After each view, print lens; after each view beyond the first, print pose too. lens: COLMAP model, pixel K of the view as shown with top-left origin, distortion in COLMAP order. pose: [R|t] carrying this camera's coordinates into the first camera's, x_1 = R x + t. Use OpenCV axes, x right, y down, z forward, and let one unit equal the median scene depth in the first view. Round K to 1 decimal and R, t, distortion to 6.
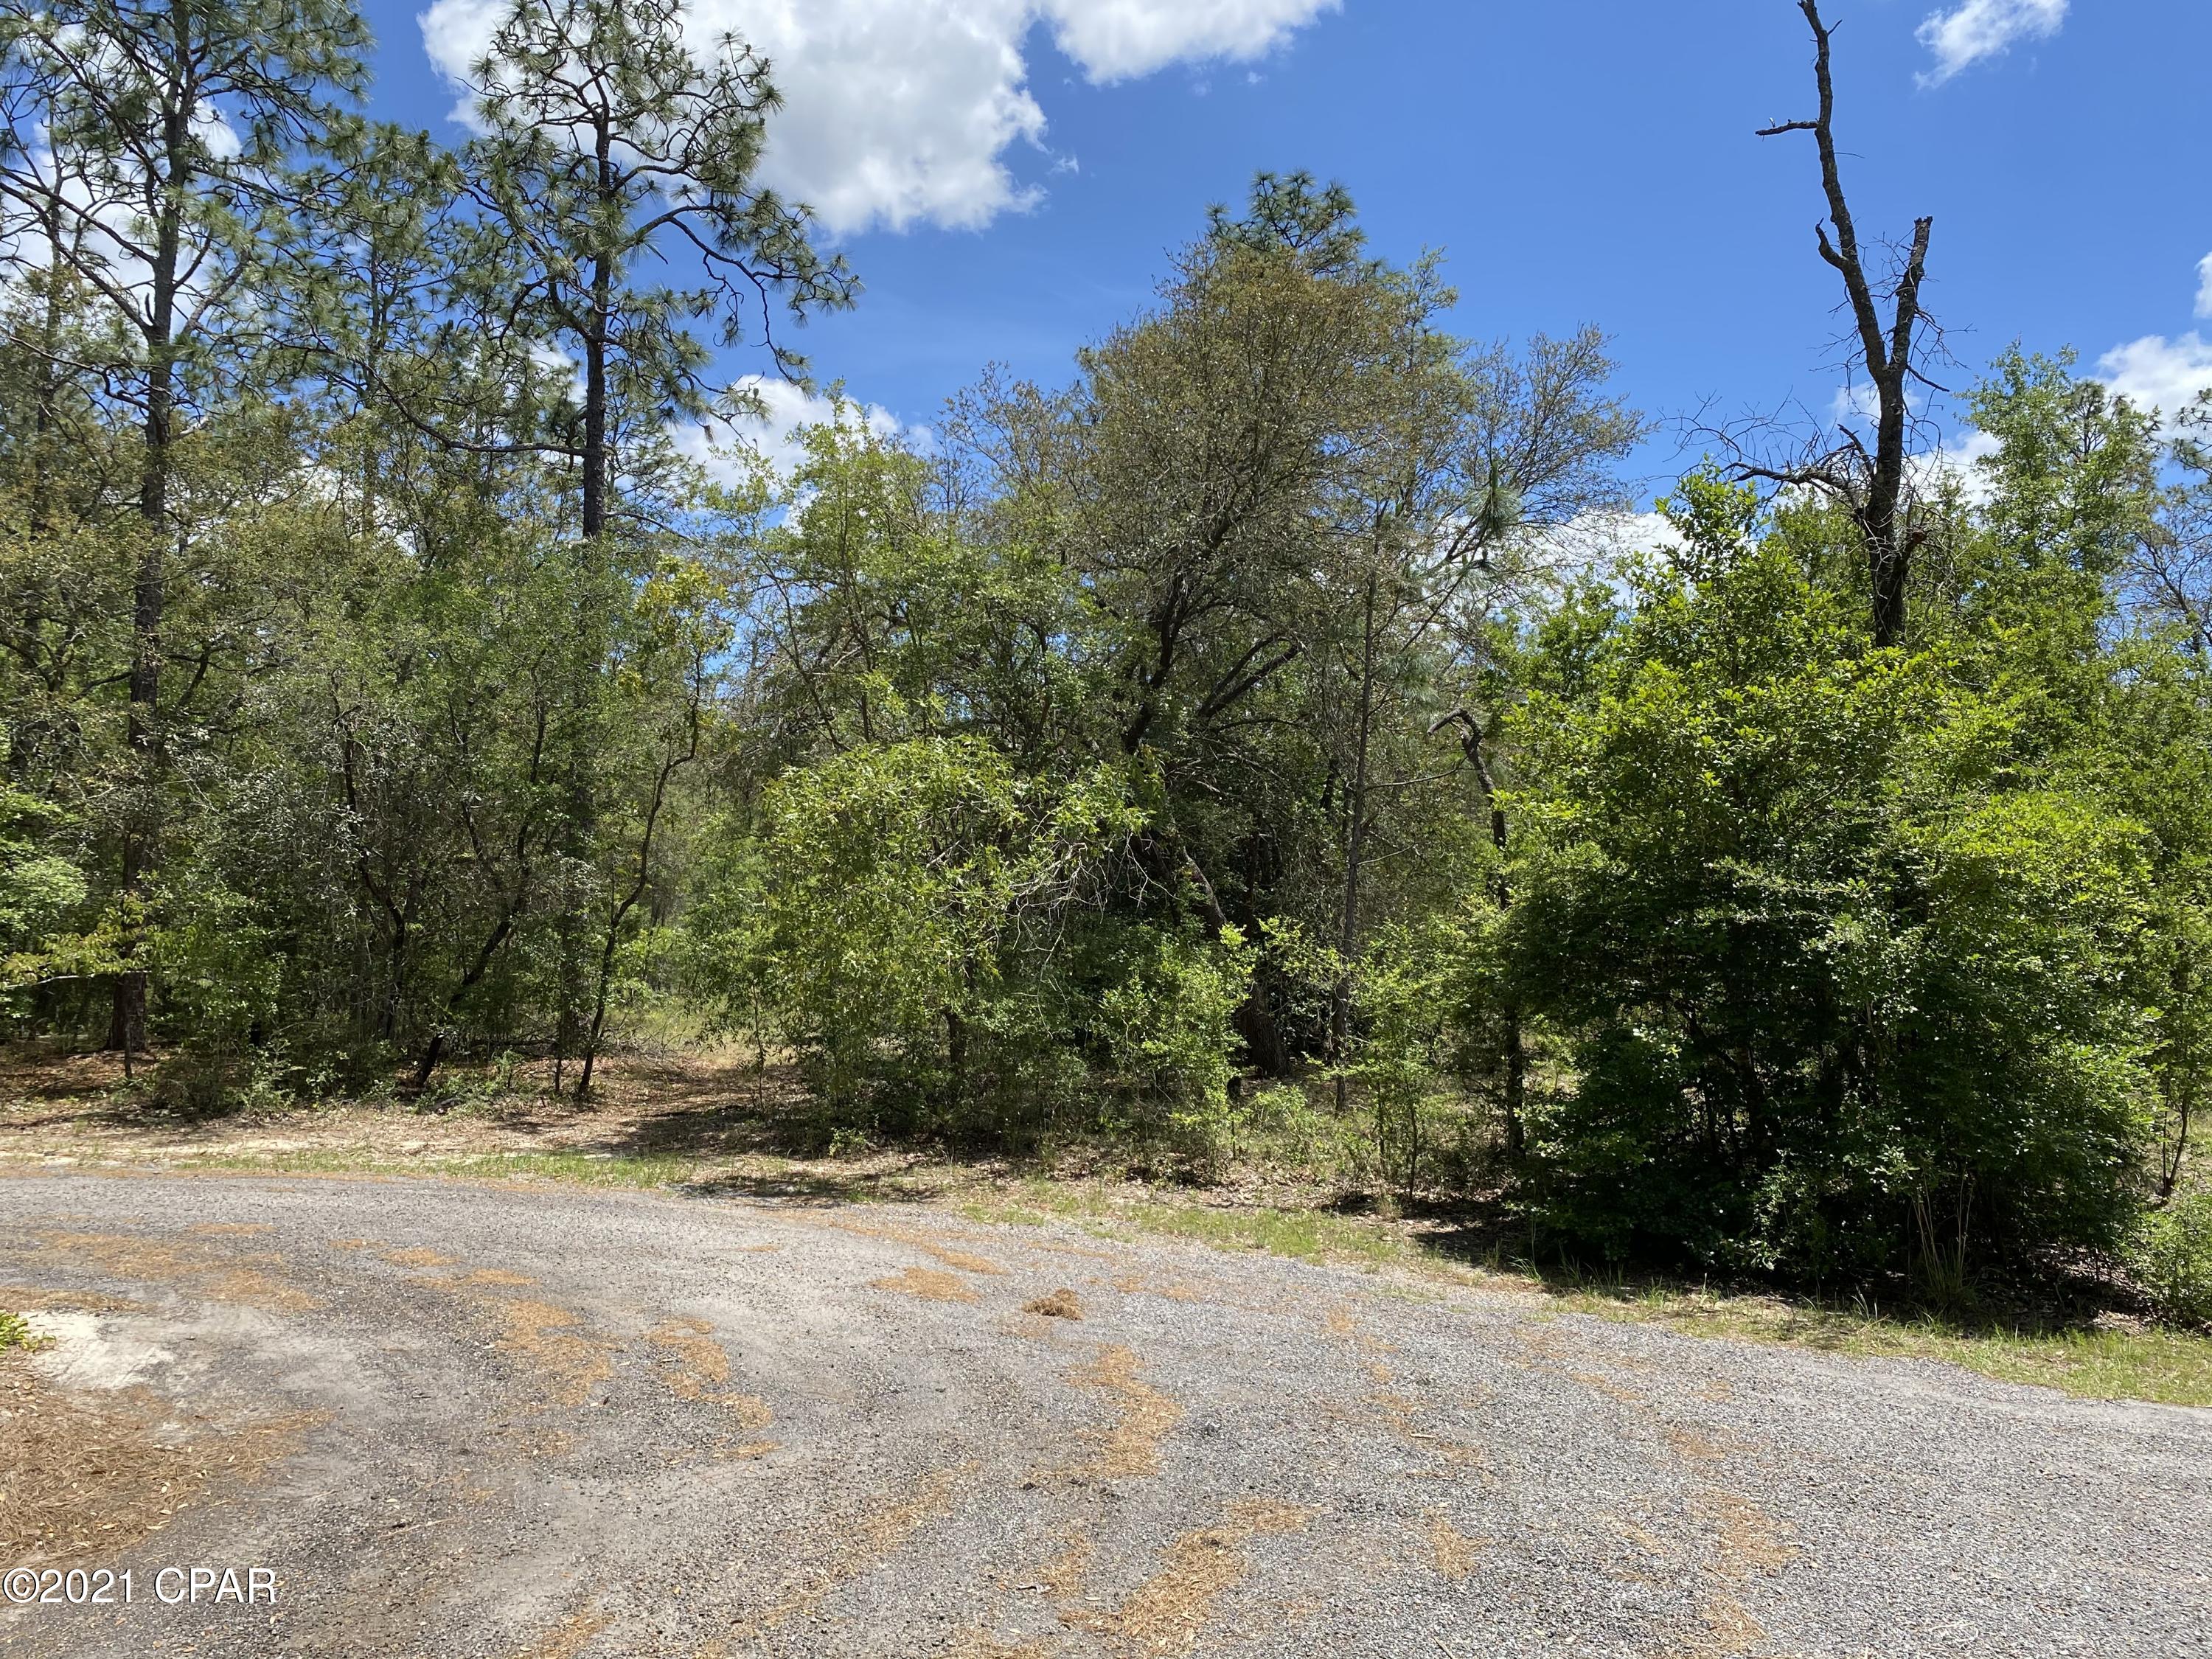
lens RADIAL K [[1644.3, 0, 1103.6], [0, 1644.3, 831.9], [0, 0, 1]] dist [0.014710, -0.023424]
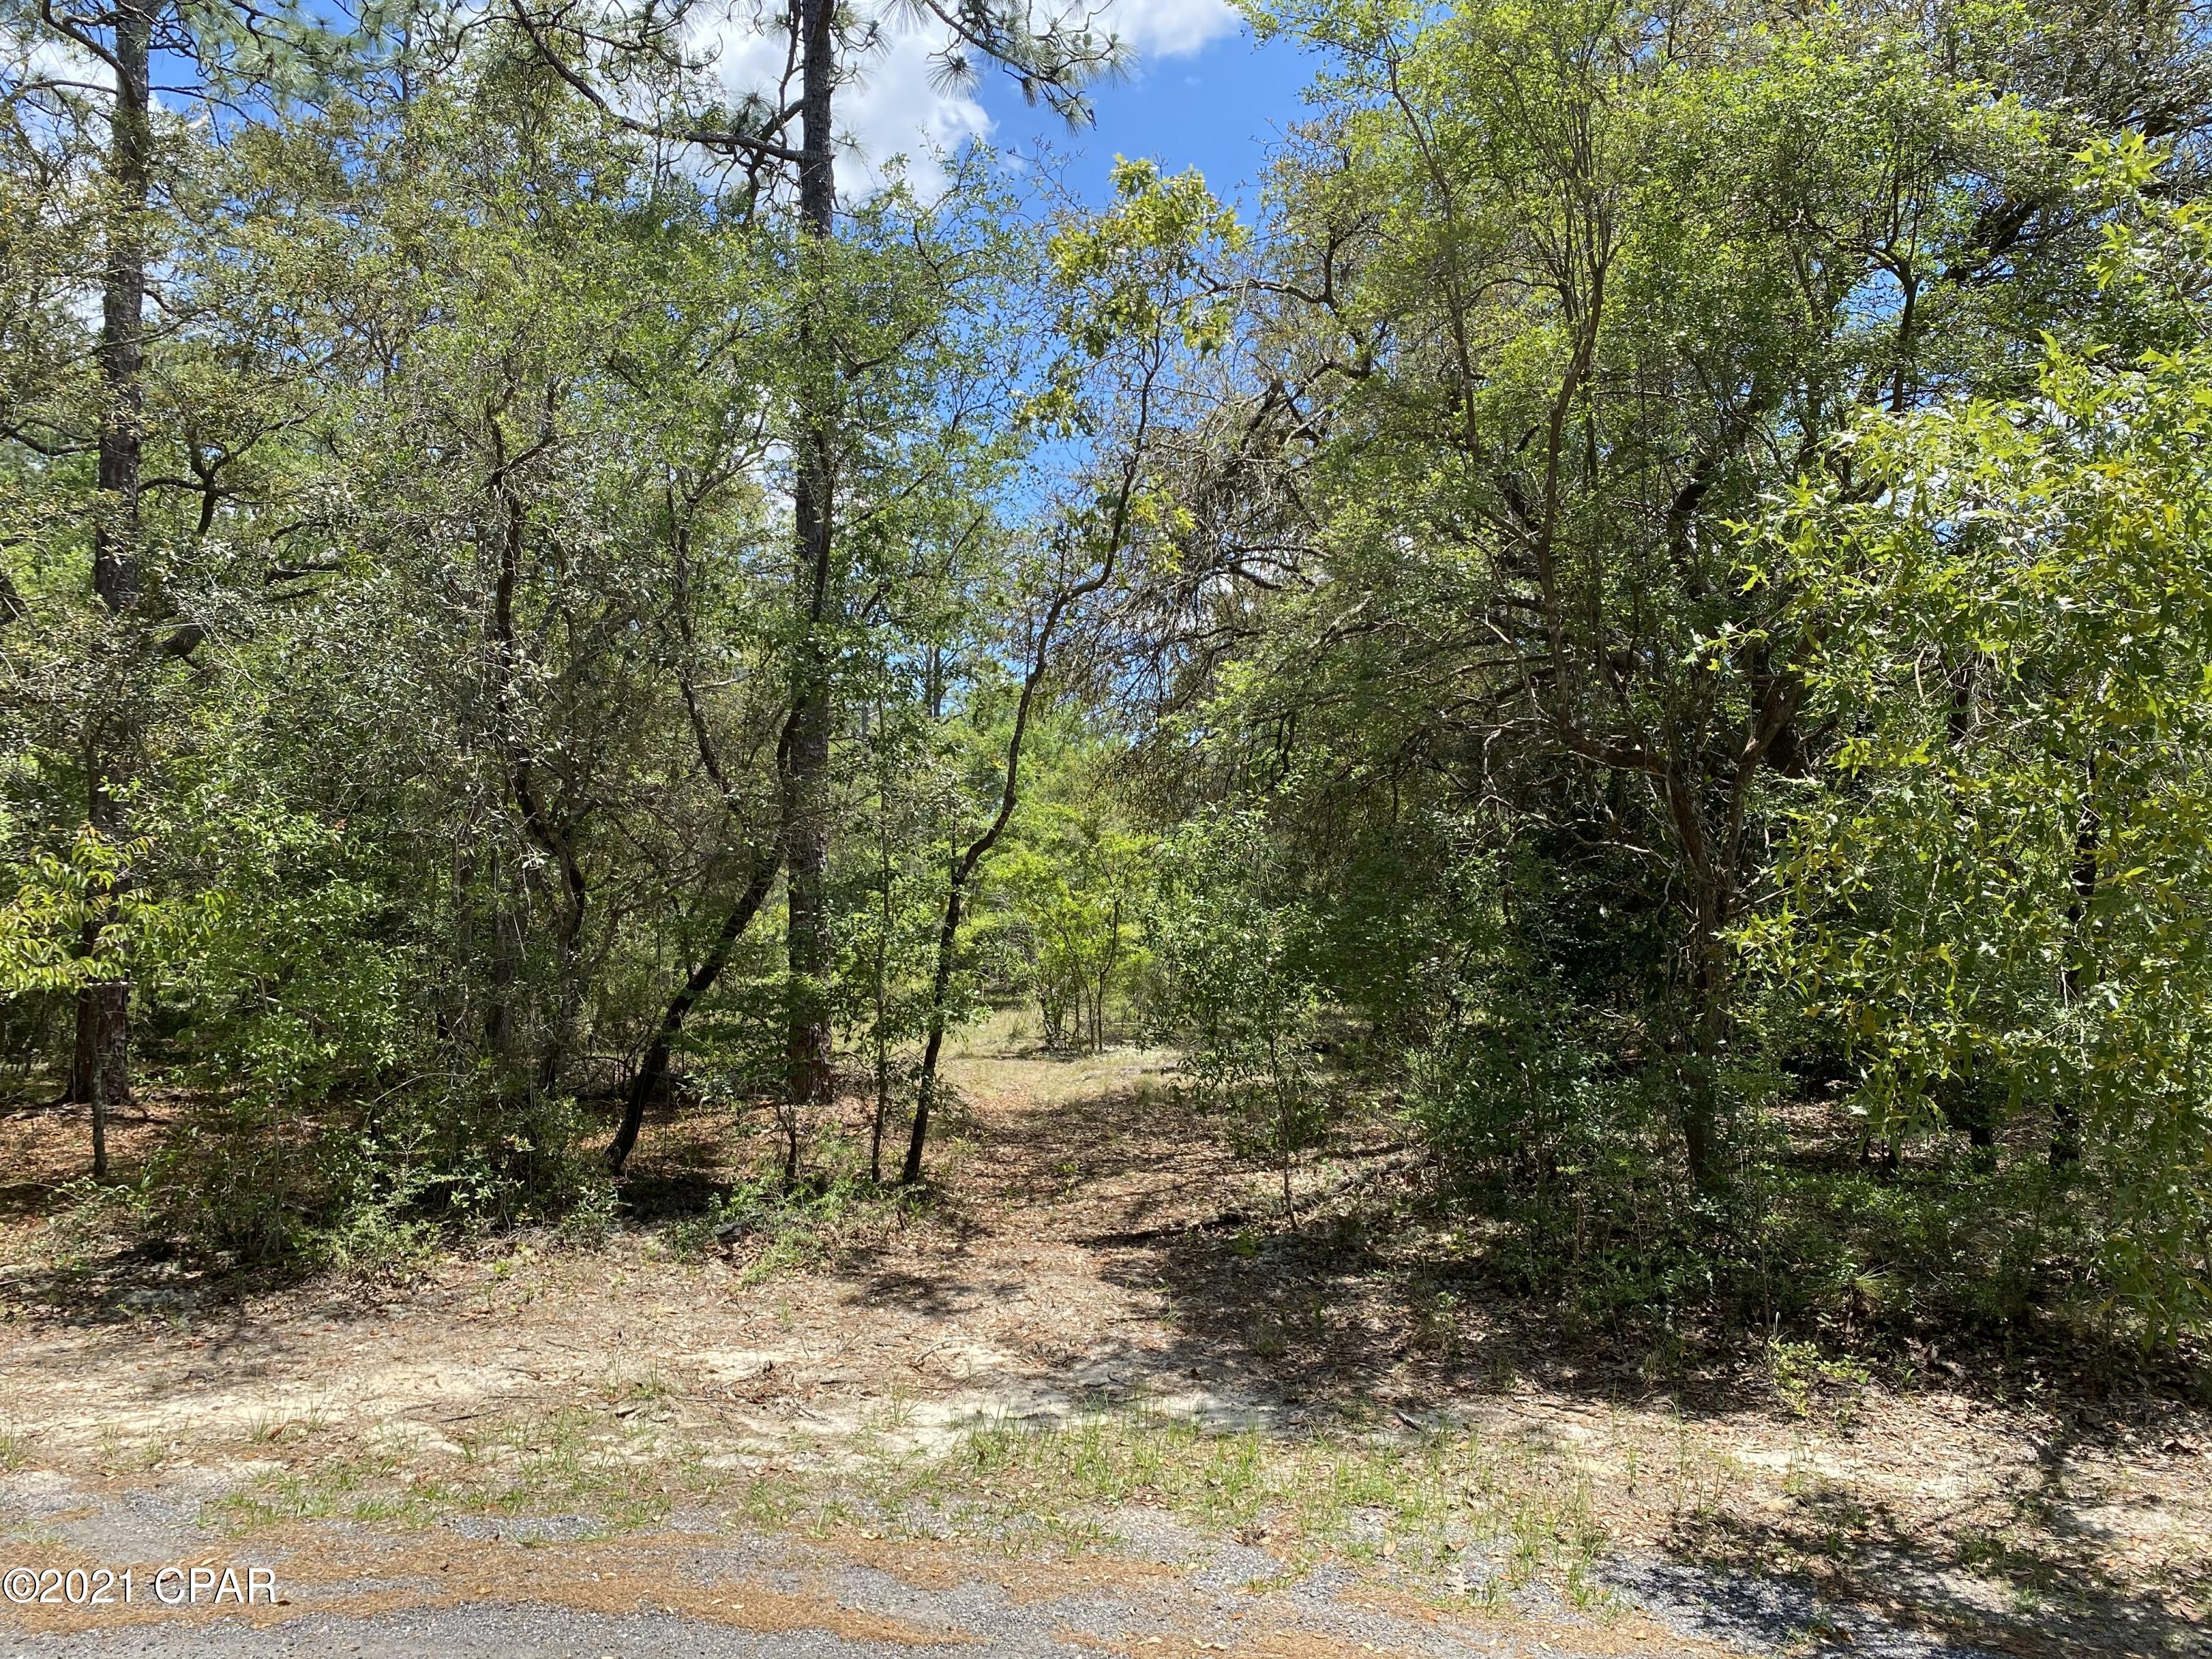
lens RADIAL K [[1644.3, 0, 1103.6], [0, 1644.3, 831.9], [0, 0, 1]] dist [0.014710, -0.023424]
pose [[0.999799, -0.018242, 0.008302, -0.293550], [0.018156, 0.999782, 0.010357, 0.040145], [-0.008489, -0.010204, 0.999912, 0.509228]]
